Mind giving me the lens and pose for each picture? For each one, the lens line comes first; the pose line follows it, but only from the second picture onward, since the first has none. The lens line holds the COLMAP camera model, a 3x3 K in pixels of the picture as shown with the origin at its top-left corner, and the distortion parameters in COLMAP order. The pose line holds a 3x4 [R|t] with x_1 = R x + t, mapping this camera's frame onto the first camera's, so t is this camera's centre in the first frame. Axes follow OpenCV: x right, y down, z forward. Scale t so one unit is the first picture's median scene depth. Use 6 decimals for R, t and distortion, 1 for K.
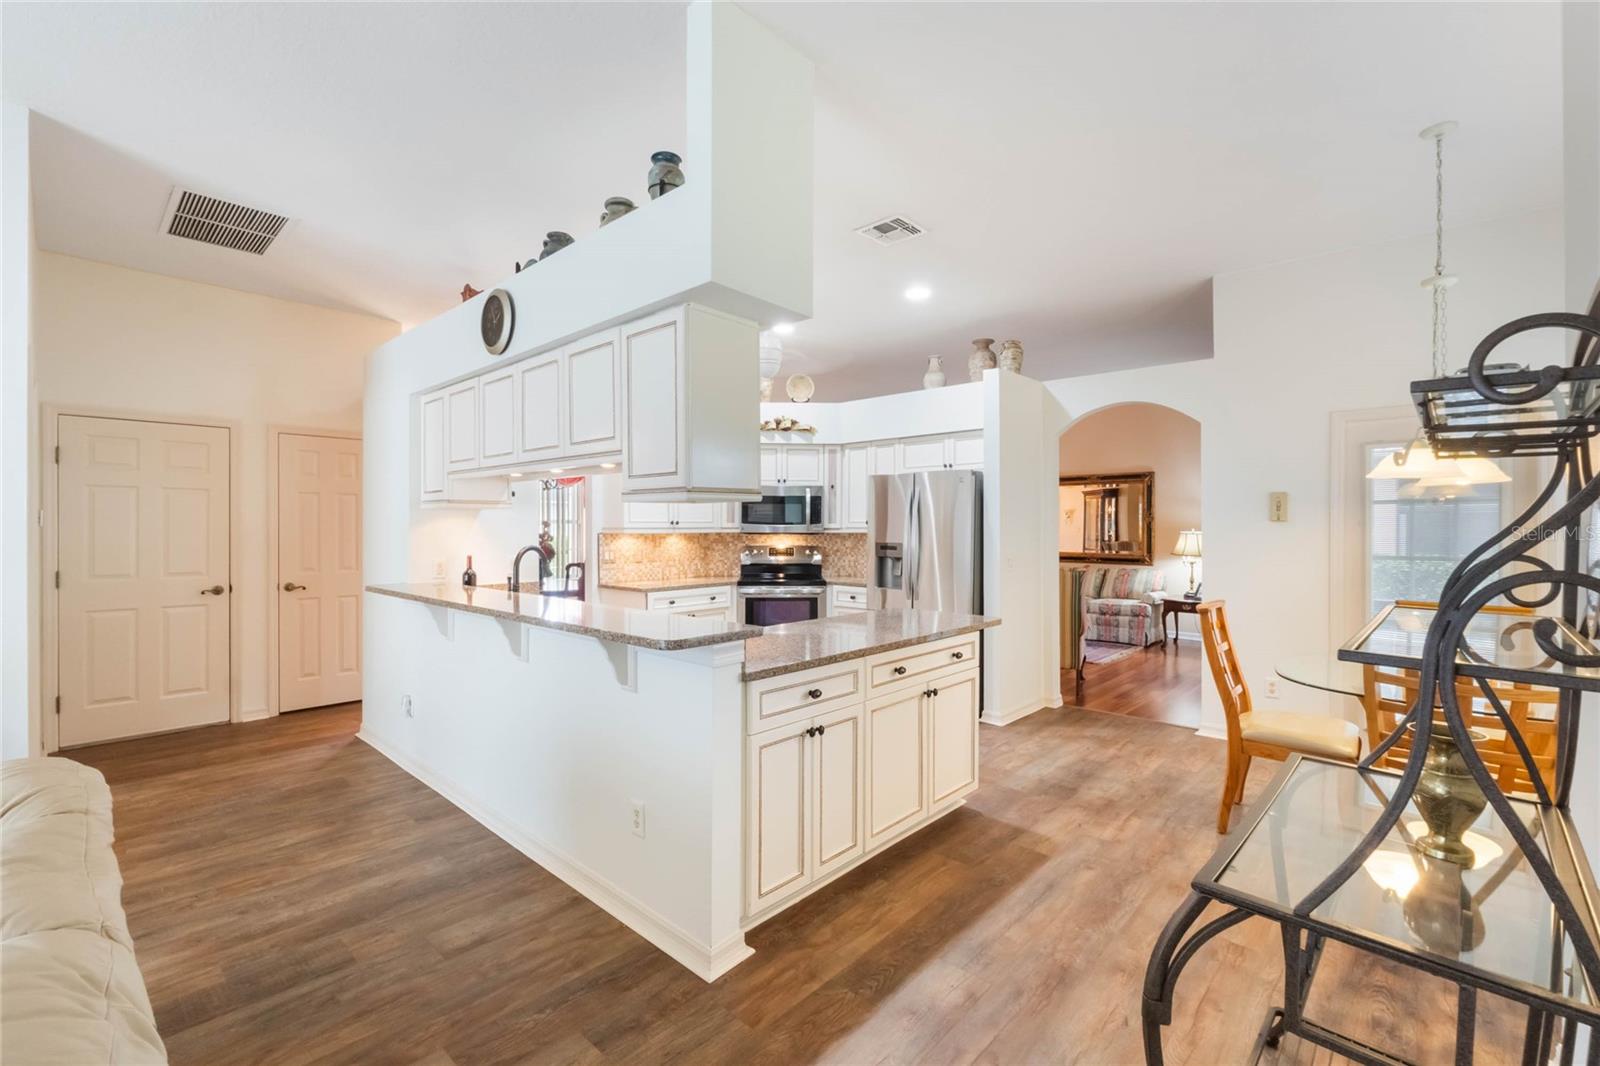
lens RADIAL K [[692.8, 0, 793.2], [0, 692.8, 529.9], [0, 0, 1]] dist [-0.002490, -0.000256]
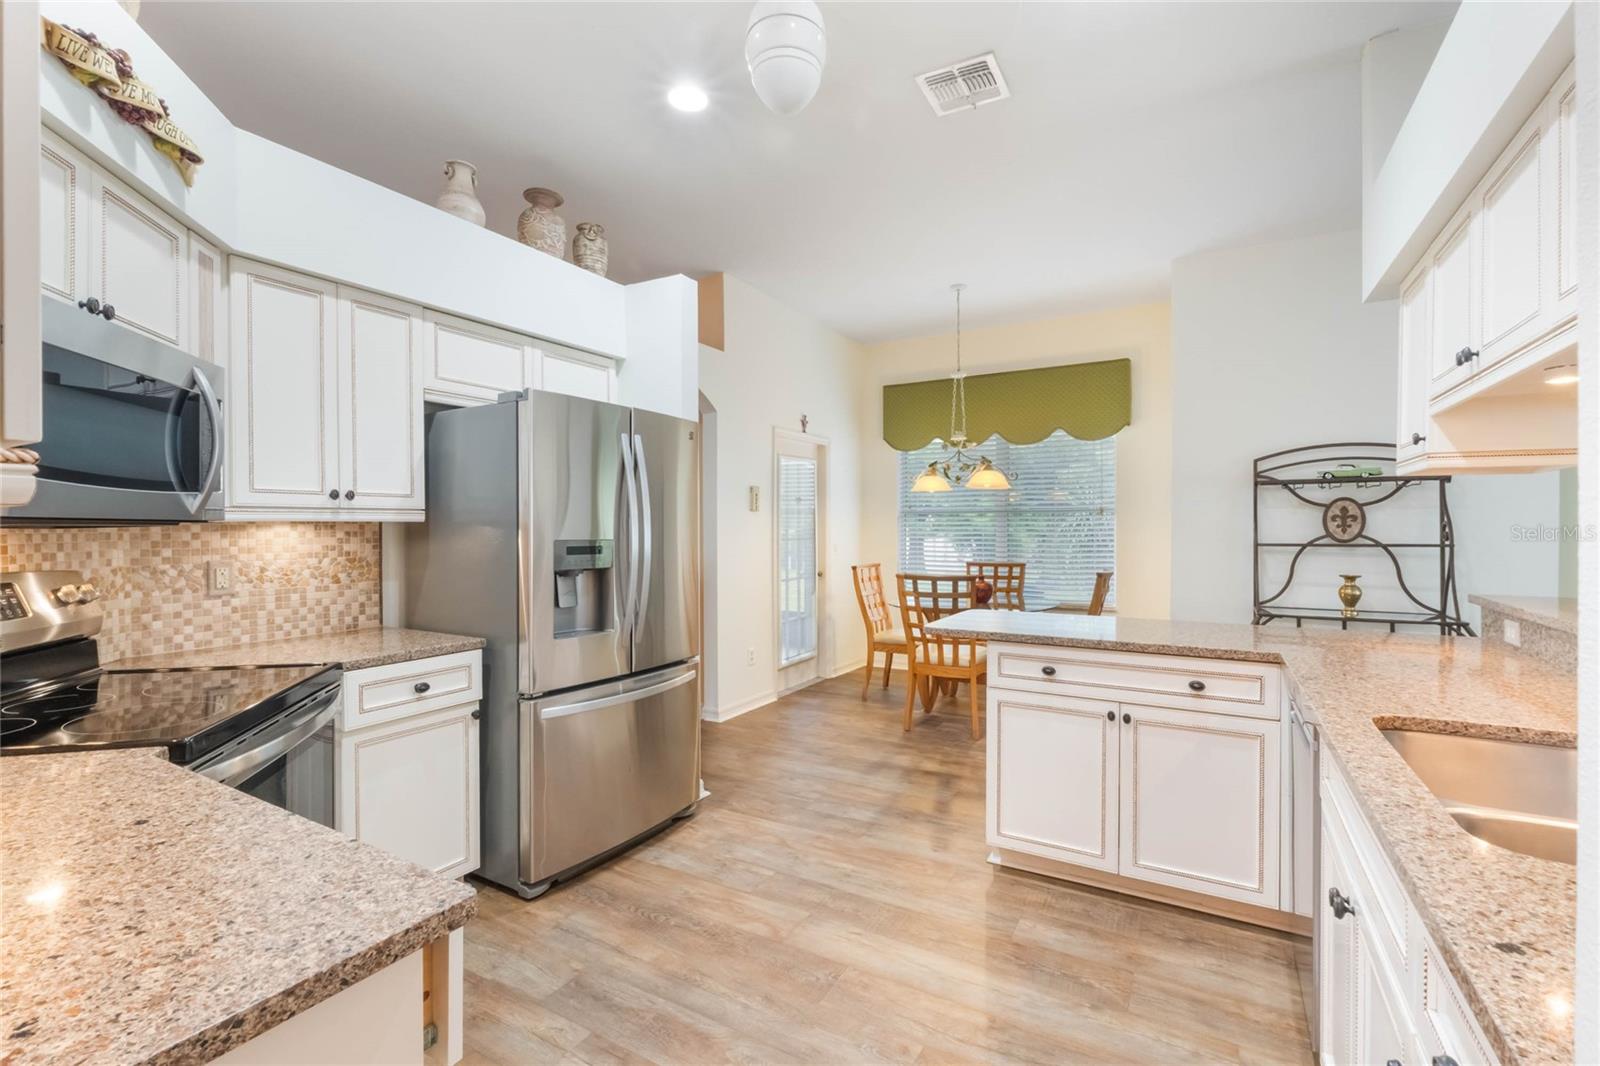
lens RADIAL K [[692.8, 0, 805.9], [0, 692.8, 534.5], [0, 0, 1]] dist [-0.002490, -0.000256]
pose [[-0.225359, -0.010861, 0.974215, -0.448682], [0.008618, 0.999877, 0.013140, 0.012274], [-0.974238, 0.011357, -0.225238, 1.176911]]
